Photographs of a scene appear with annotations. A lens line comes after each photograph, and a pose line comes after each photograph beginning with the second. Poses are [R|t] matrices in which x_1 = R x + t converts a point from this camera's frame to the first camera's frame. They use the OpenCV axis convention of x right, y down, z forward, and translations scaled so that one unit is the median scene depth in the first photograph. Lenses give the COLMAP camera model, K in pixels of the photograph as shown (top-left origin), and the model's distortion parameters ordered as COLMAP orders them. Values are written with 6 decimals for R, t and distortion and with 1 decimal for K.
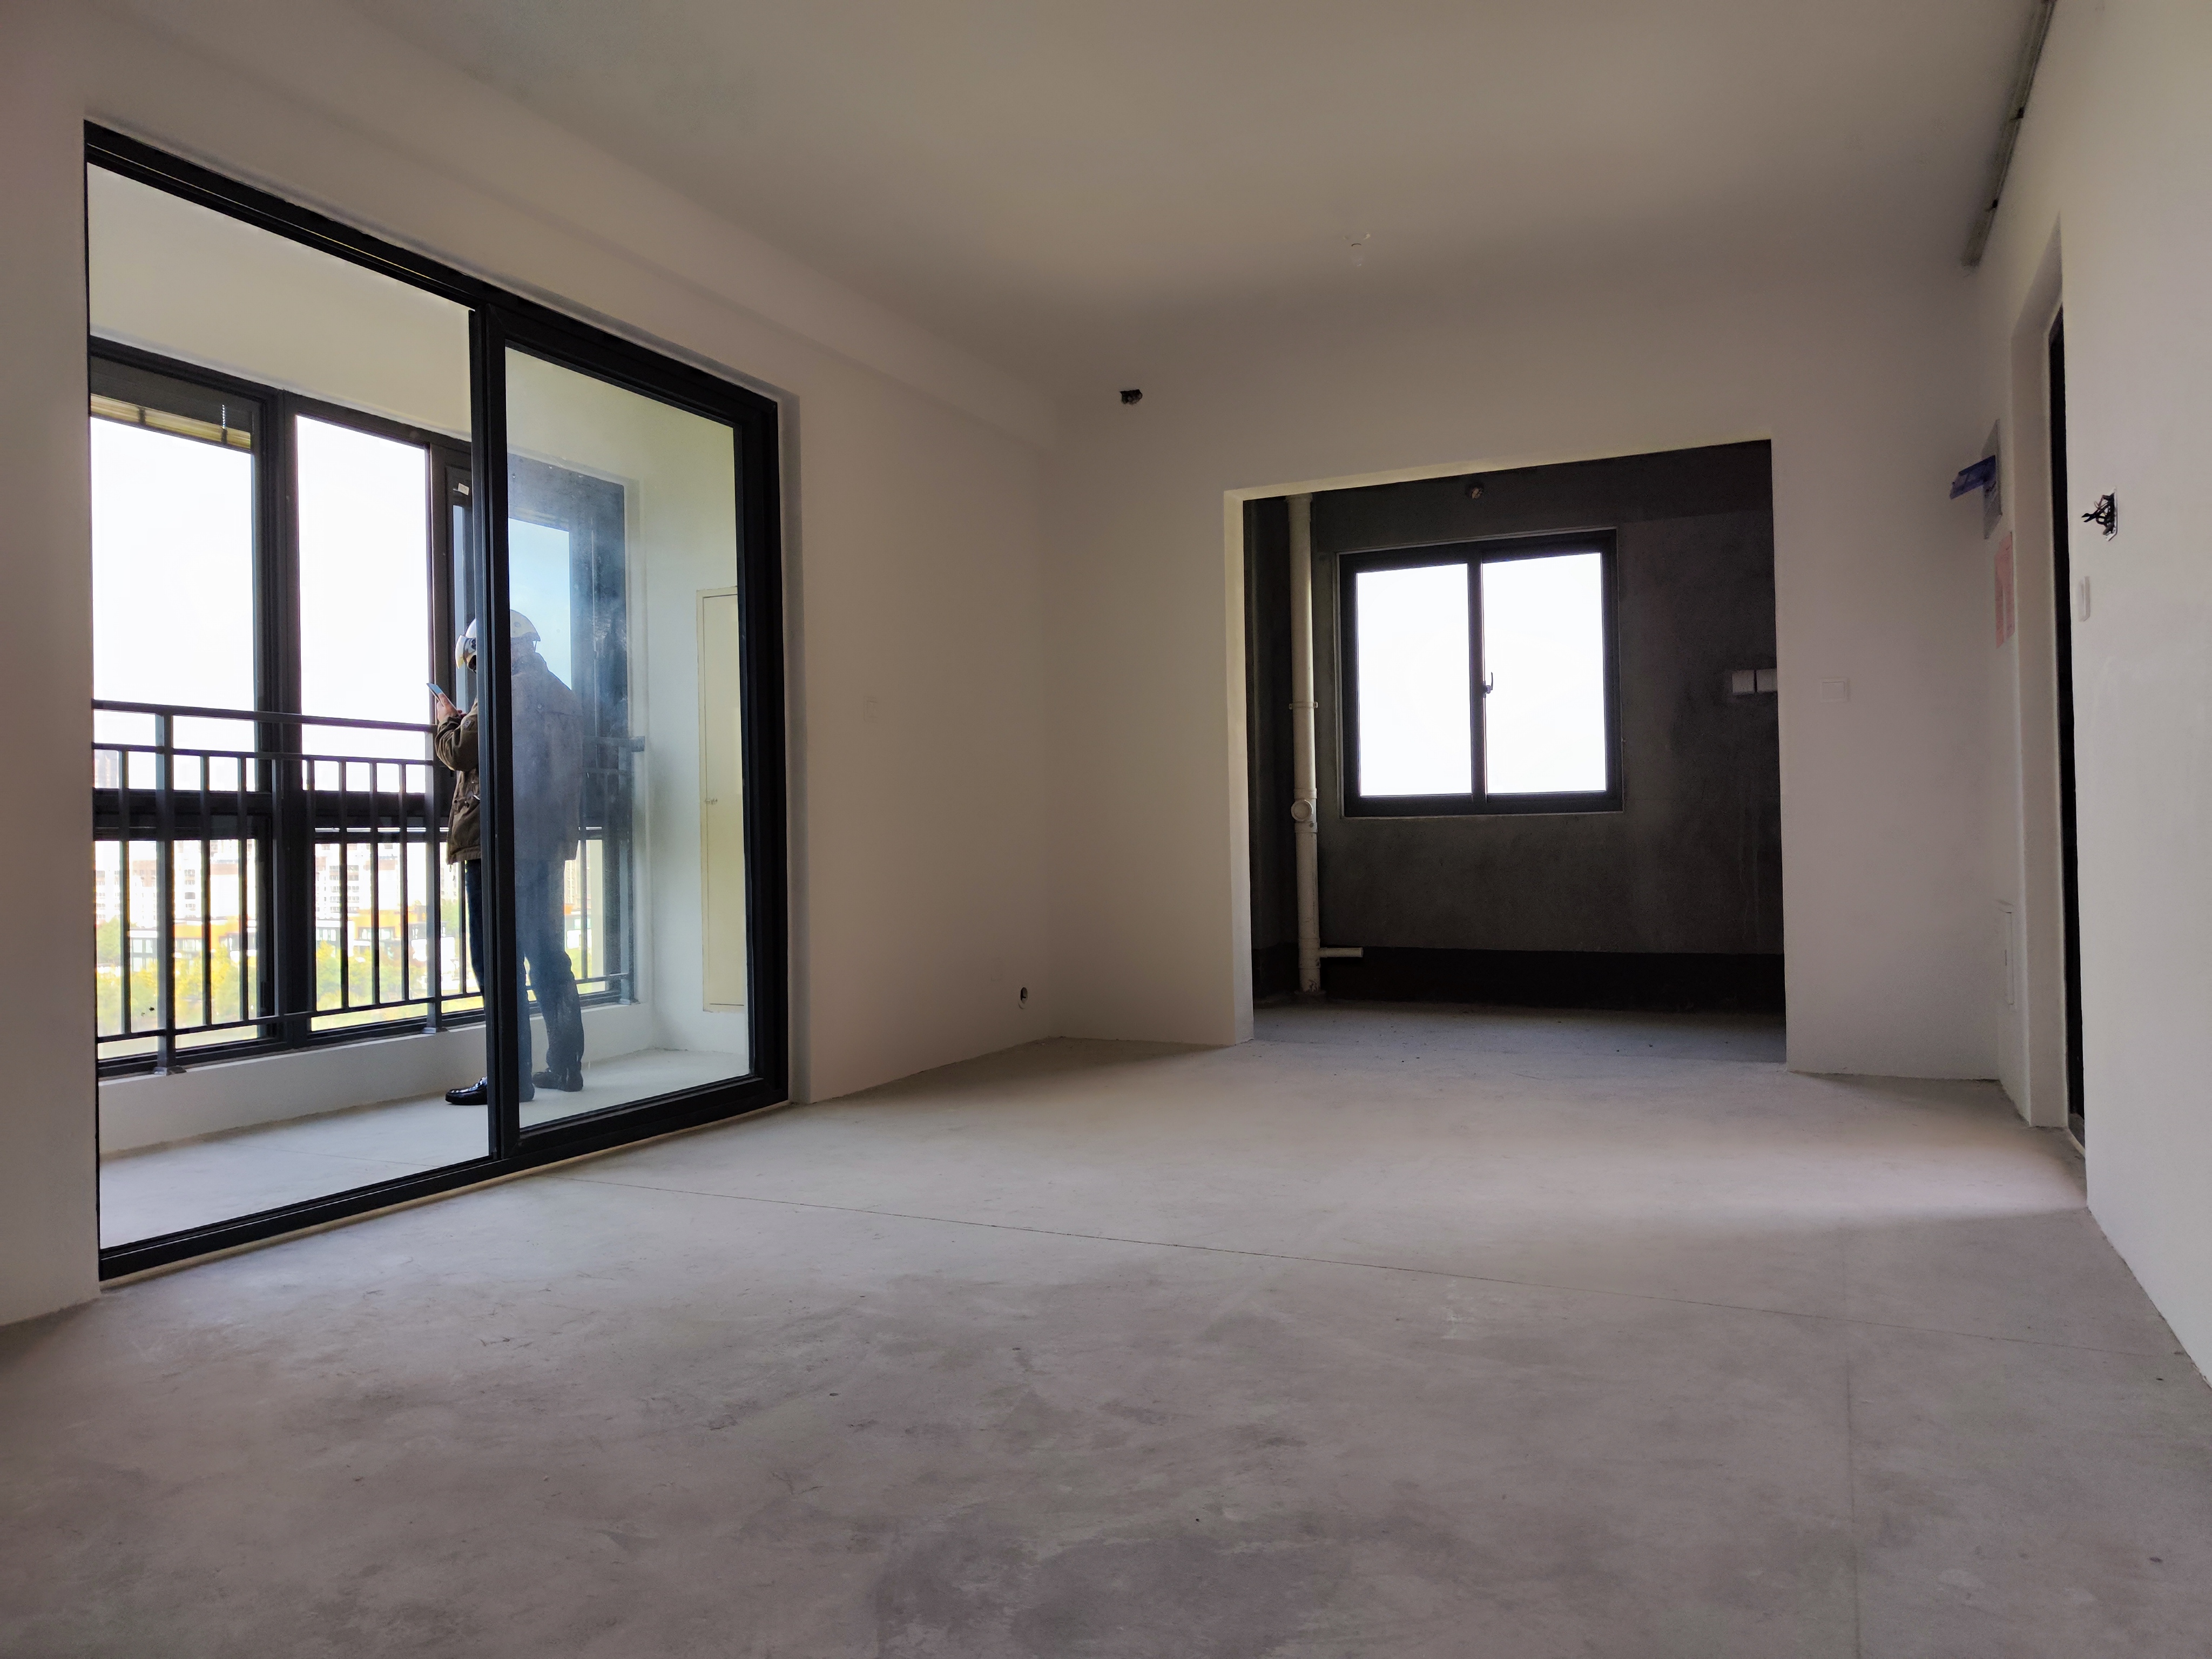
lens RADIAL K [[1564.1, 0, 1118.1], [0, 1564.1, 828.8], [0, 0, 1]] dist [0.012826, 0.004357]
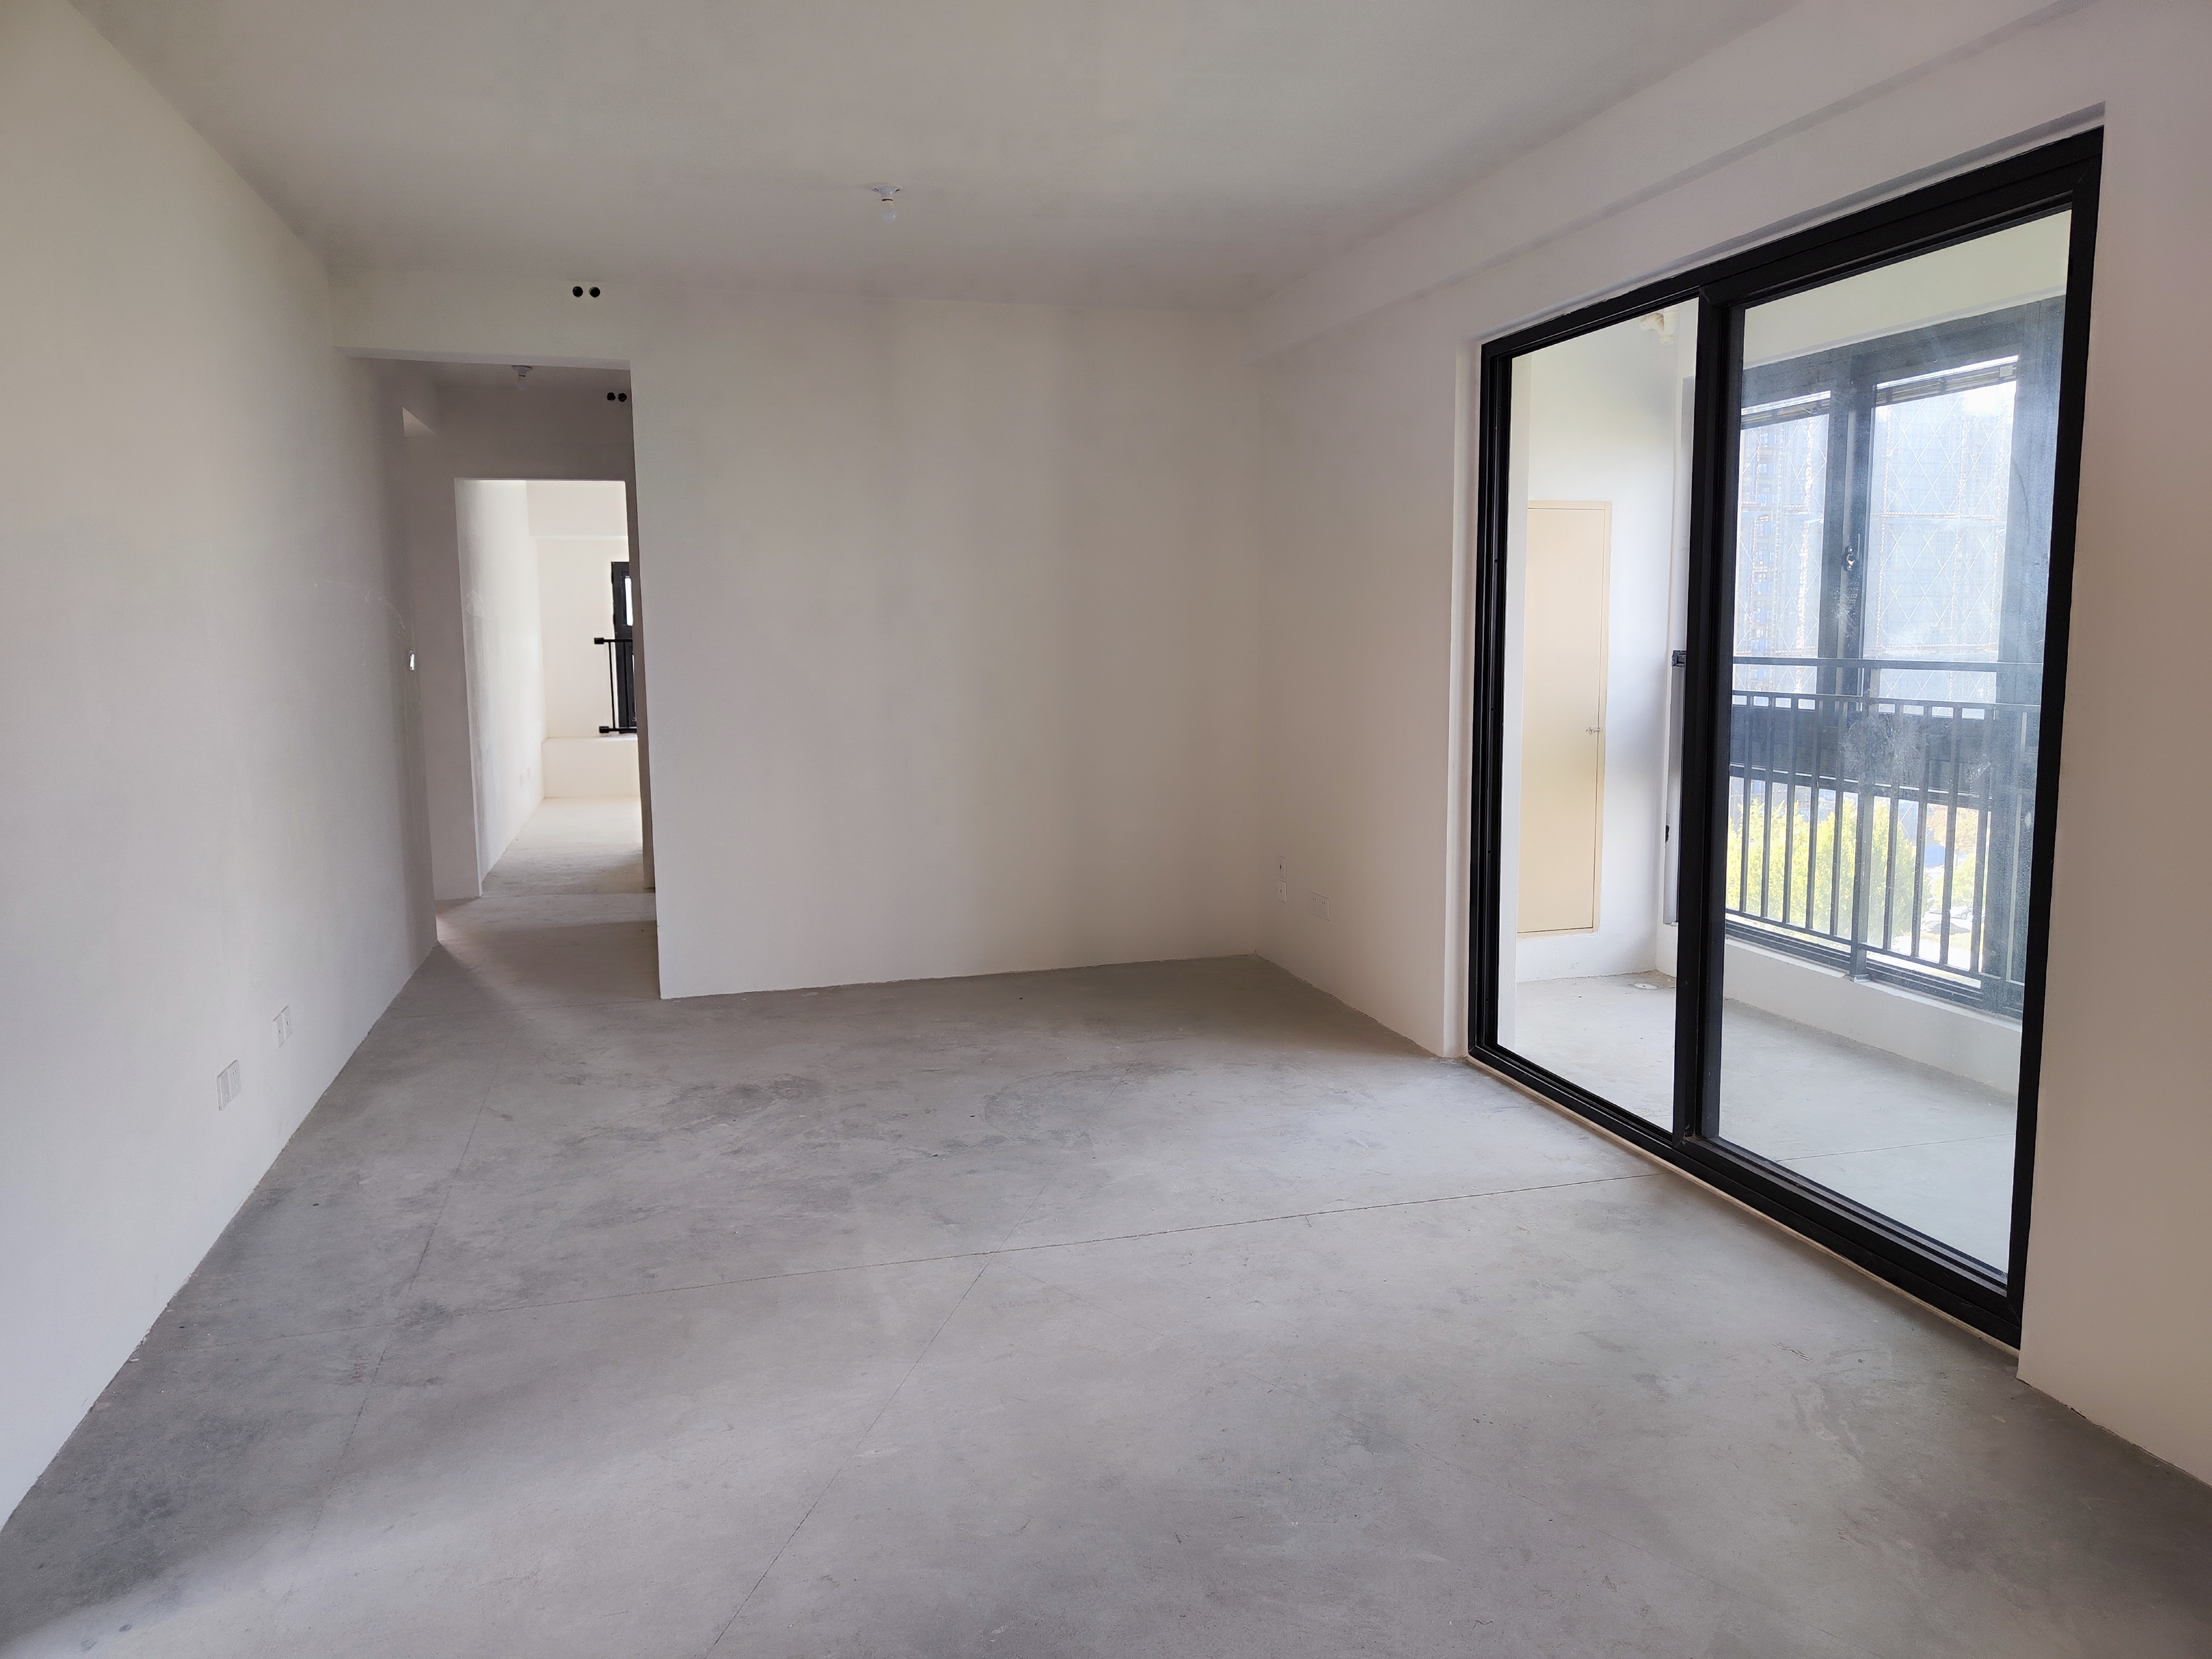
lens RADIAL K [[1564.1, 0, 1119.5], [0, 1564.1, 821.8], [0, 0, 1]] dist [0.012826, 0.004357]
pose [[-0.762880, 0.109894, -0.637132, 0.915958], [0.032162, 0.990679, 0.132366, -0.261115], [0.645740, 0.080488, -0.759303, 2.692927]]
